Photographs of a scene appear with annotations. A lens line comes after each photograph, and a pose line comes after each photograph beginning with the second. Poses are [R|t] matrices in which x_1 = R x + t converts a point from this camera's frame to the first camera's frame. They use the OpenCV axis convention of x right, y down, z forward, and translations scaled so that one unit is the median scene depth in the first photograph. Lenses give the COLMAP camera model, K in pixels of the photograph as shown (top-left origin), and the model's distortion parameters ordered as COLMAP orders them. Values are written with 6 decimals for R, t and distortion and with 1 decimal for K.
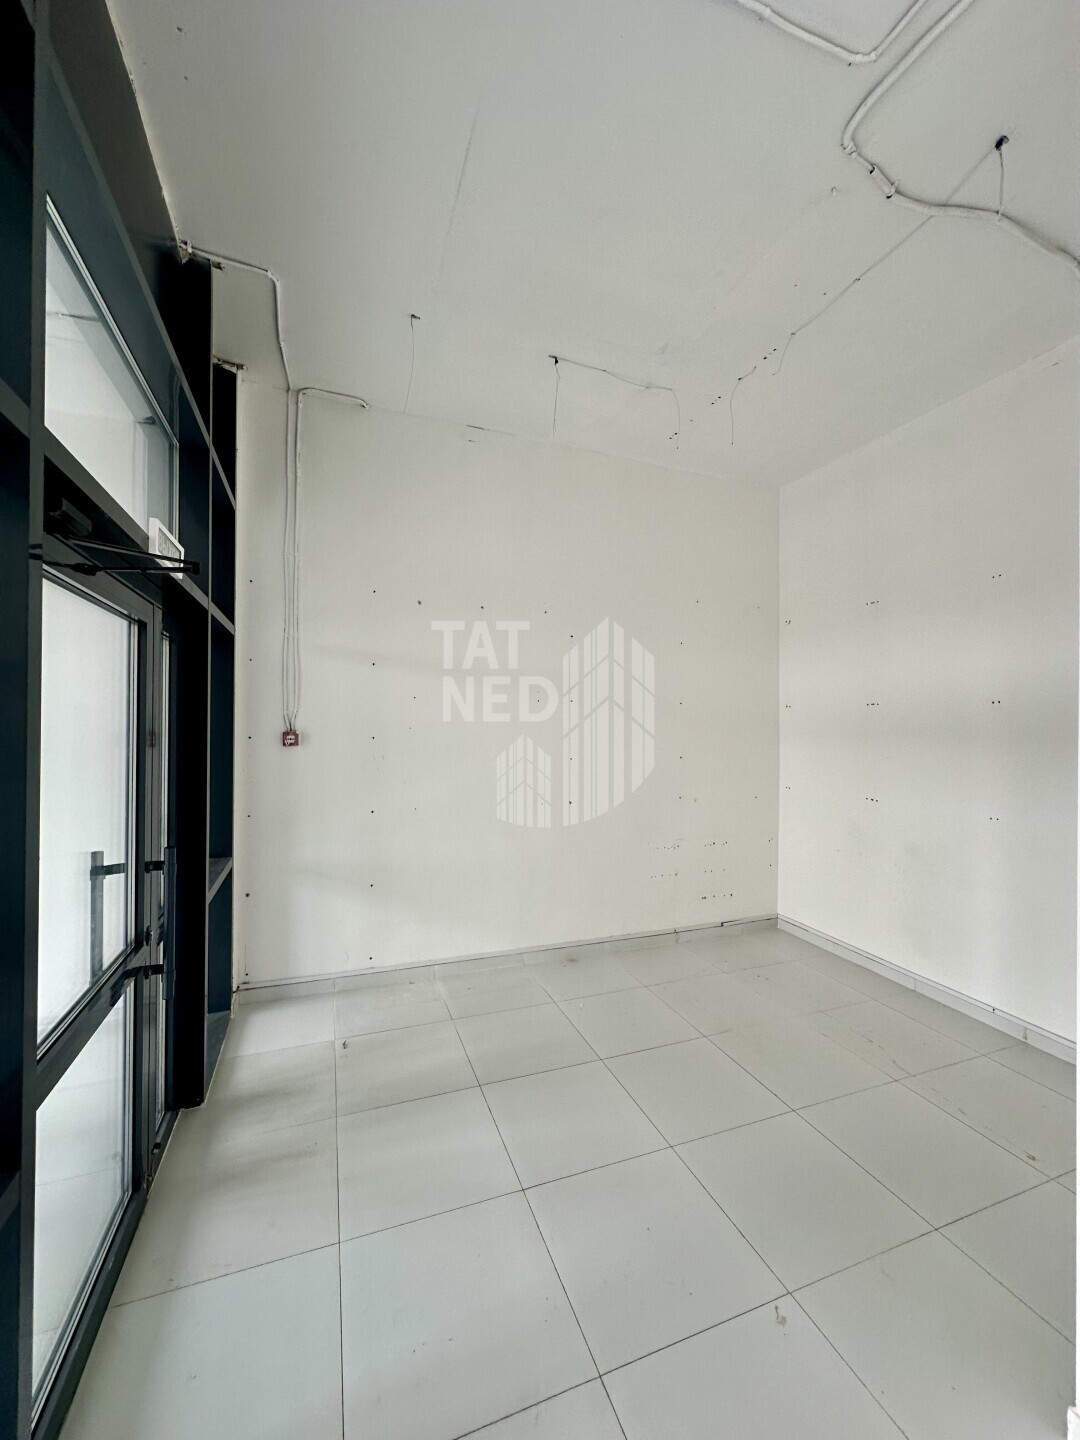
lens RADIAL K [[575.1, 0, 537.6], [0, 575.1, 719.8], [0, 0, 1]] dist [0.003506, 0.000050]
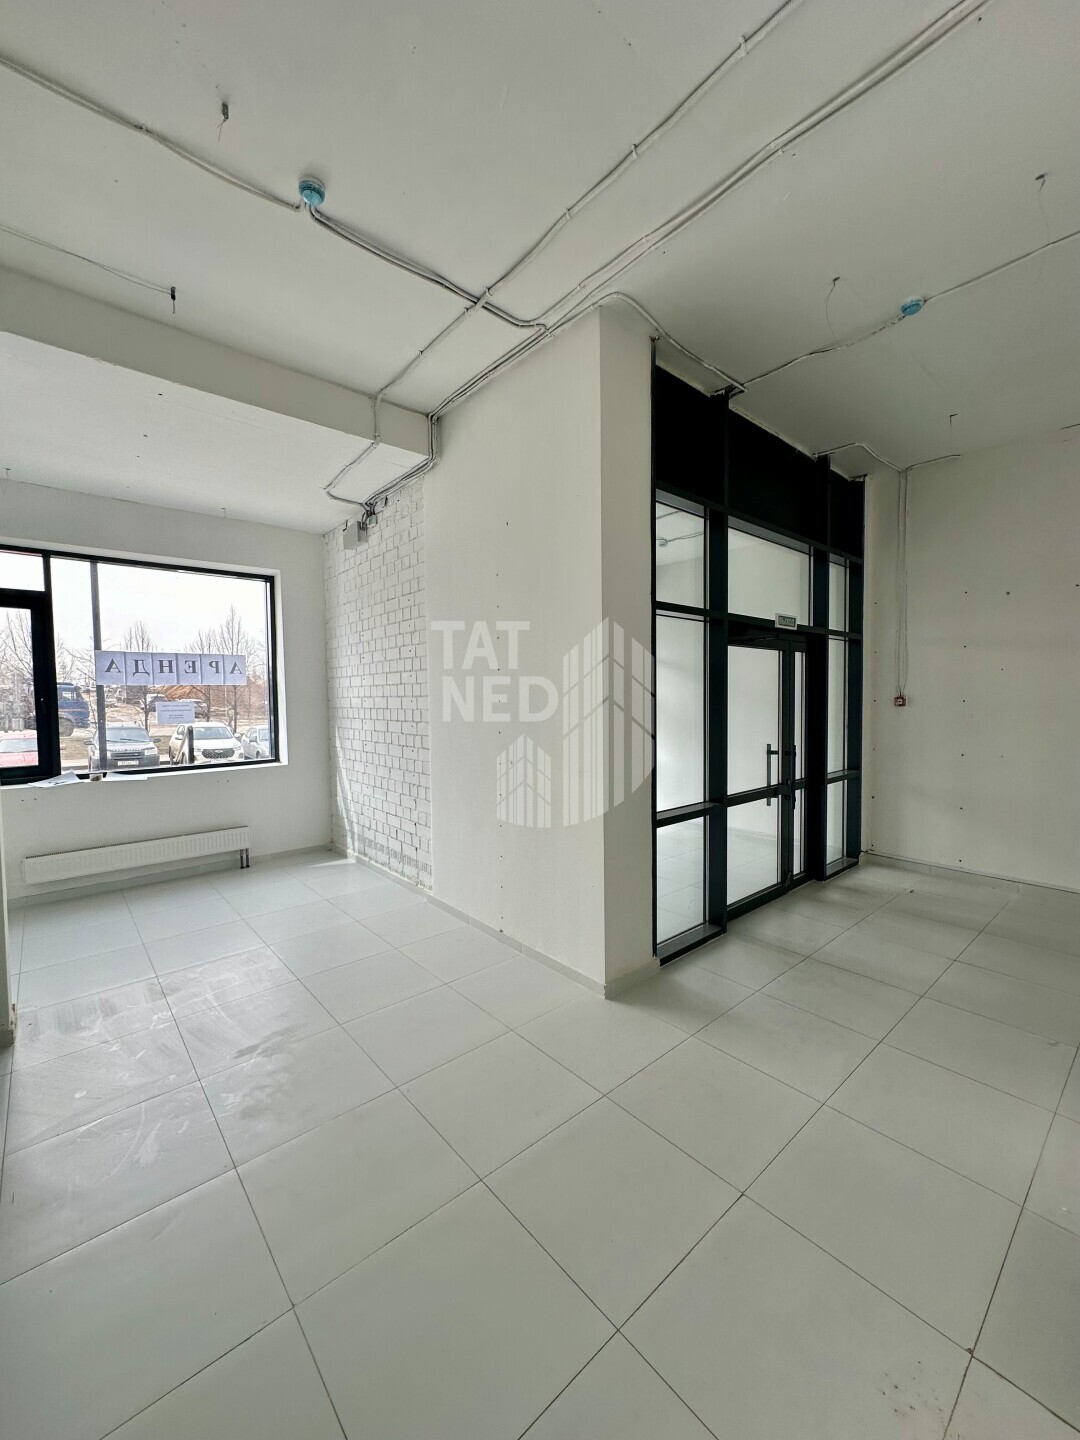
lens RADIAL K [[575.1, 0, 548.1], [0, 575.1, 721.7], [0, 0, 1]] dist [0.003506, 0.000050]
pose [[0.356619, 0.025000, -0.933915, 0.670499], [0.016844, 0.999307, 0.033183, 0.019247], [0.934098, -0.027564, 0.355951, -0.424790]]
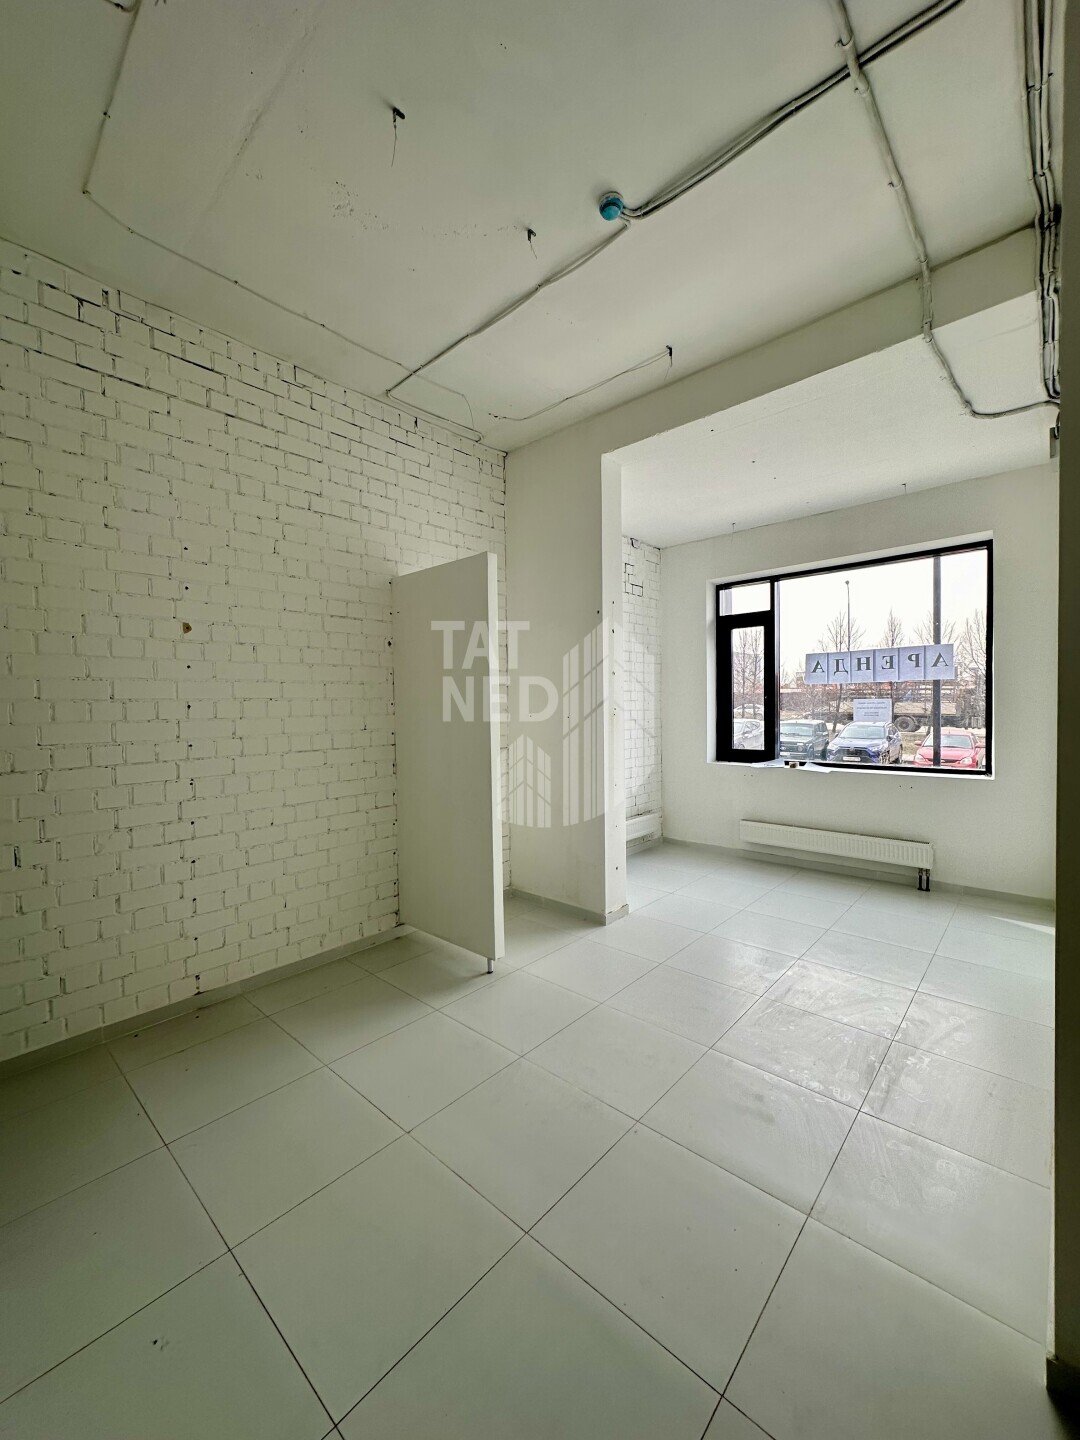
lens RADIAL K [[575.1, 0, 536.2], [0, 575.1, 721.2], [0, 0, 1]] dist [0.003506, 0.000050]
pose [[-0.887519, 0.009327, -0.460677, 0.352282], [0.001776, 0.999857, 0.016823, 0.031602], [0.460768, 0.014113, -0.887408, 0.137655]]
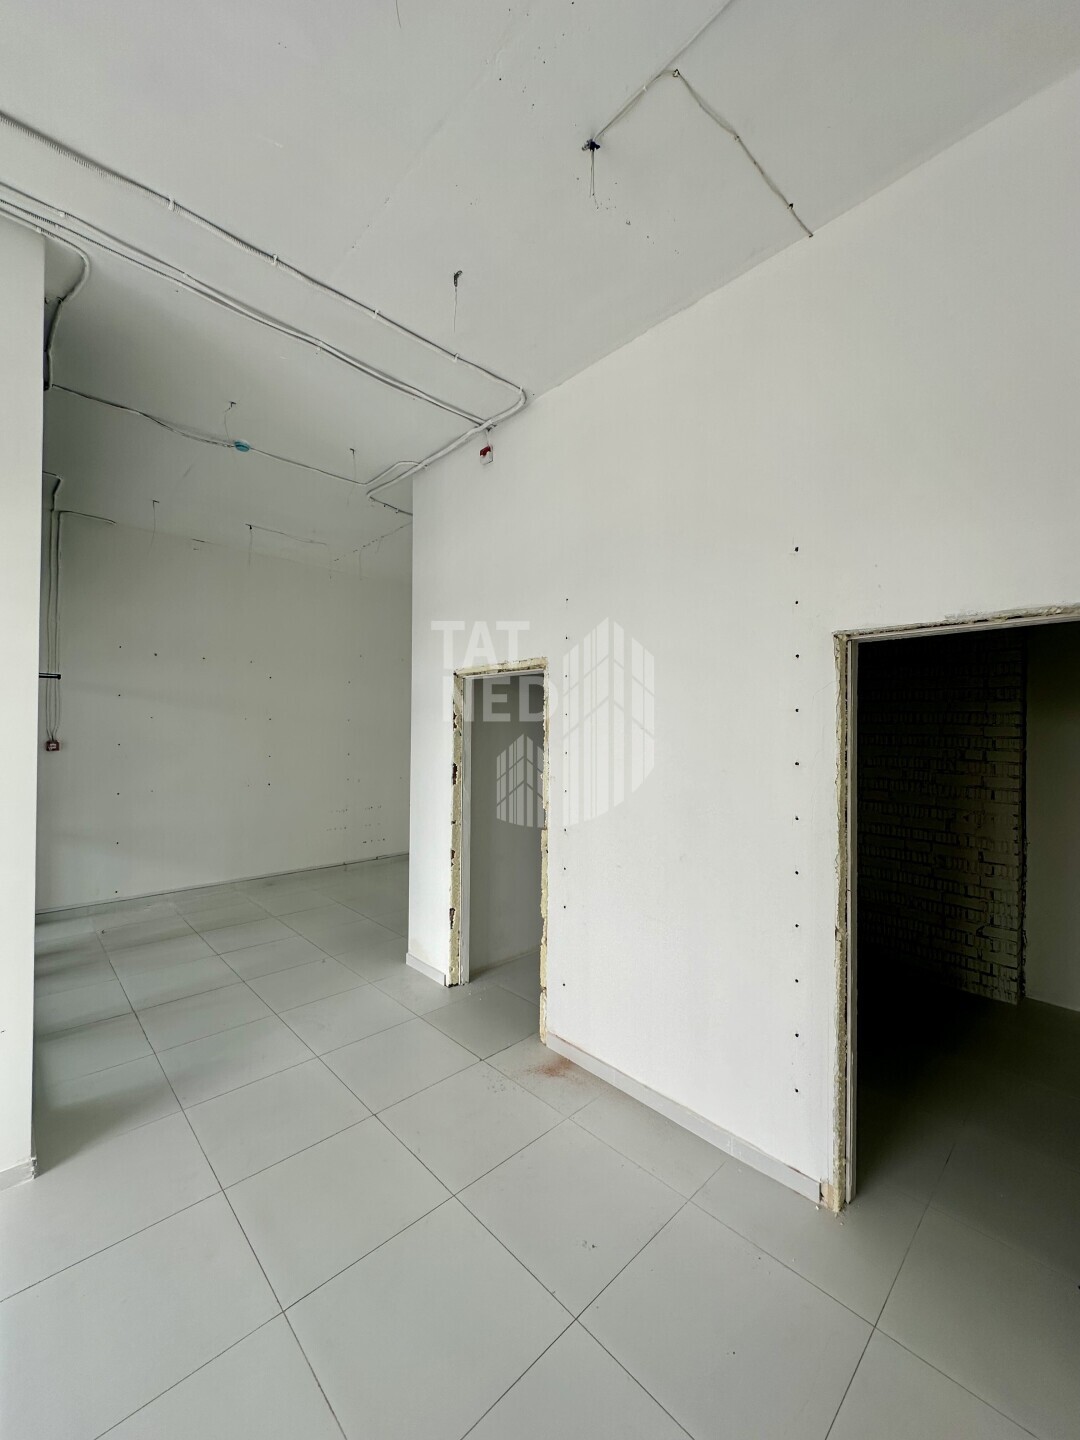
lens RADIAL K [[575.1, 0, 536.1], [0, 575.1, 721.0], [0, 0, 1]] dist [0.003506, 0.000050]
pose [[0.920094, 0.000342, 0.391698, 0.130886], [0.001477, 0.999989, -0.004343, -0.022520], [-0.391695, 0.004575, 0.920084, -0.844106]]
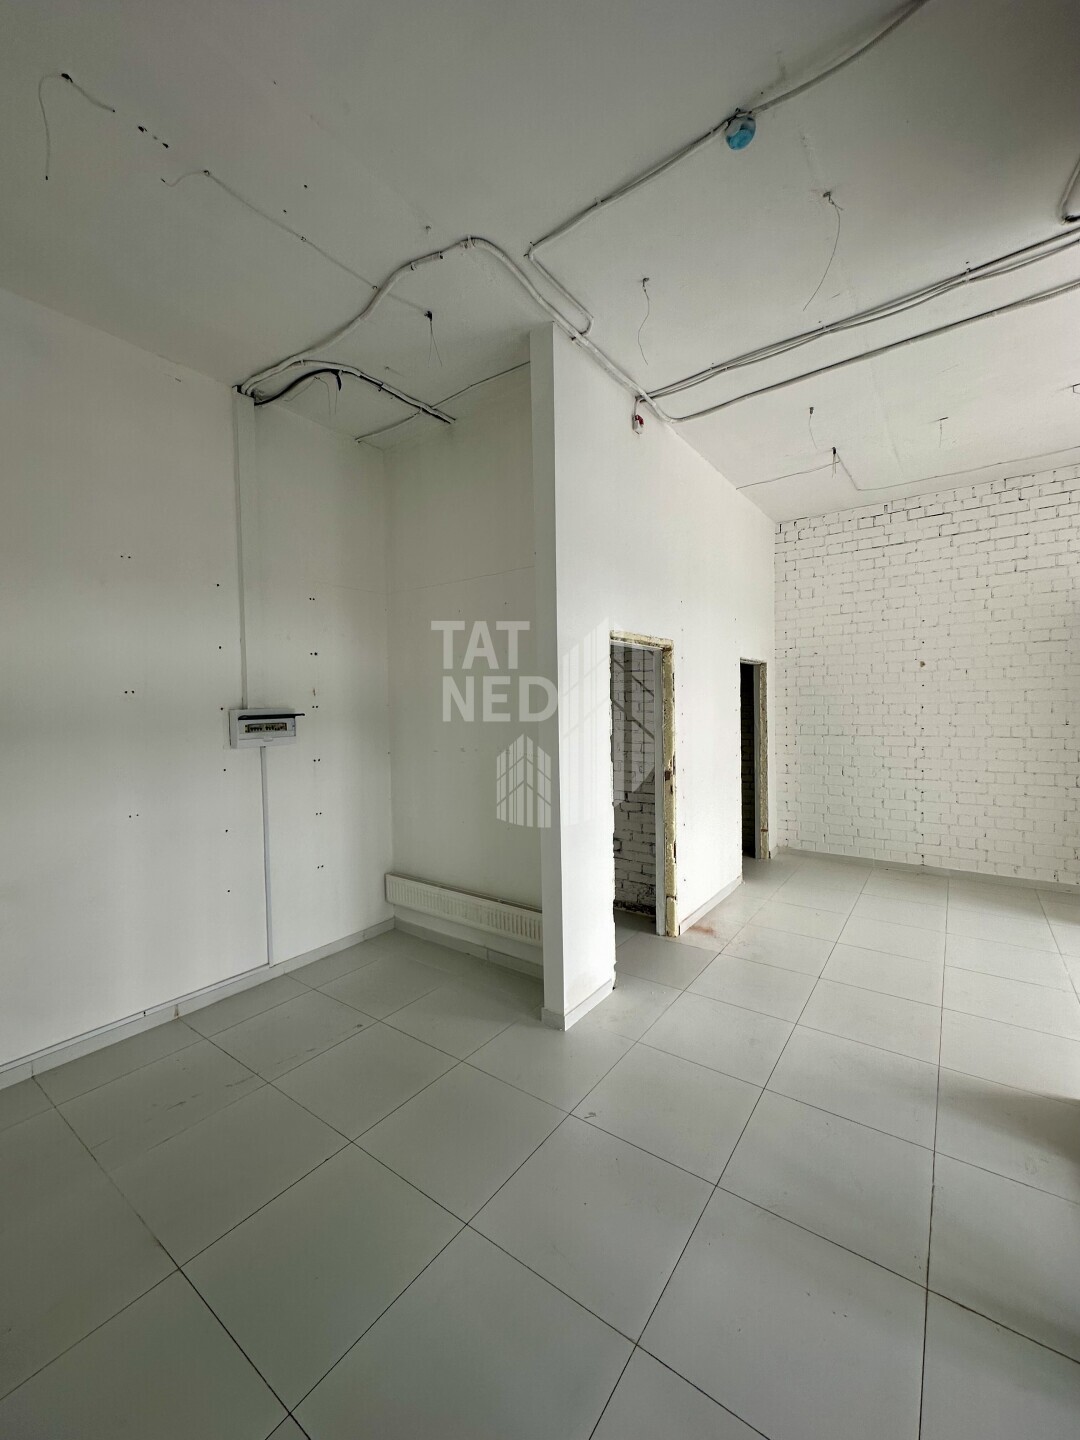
lens RADIAL K [[575.1, 0, 546.9], [0, 575.1, 718.7], [0, 0, 1]] dist [0.003506, 0.000050]
pose [[-0.556004, -0.026939, 0.830743, -0.331597], [0.009161, 0.999215, 0.038533, -0.015823], [-0.831129, 0.029035, -0.555321, 0.873078]]
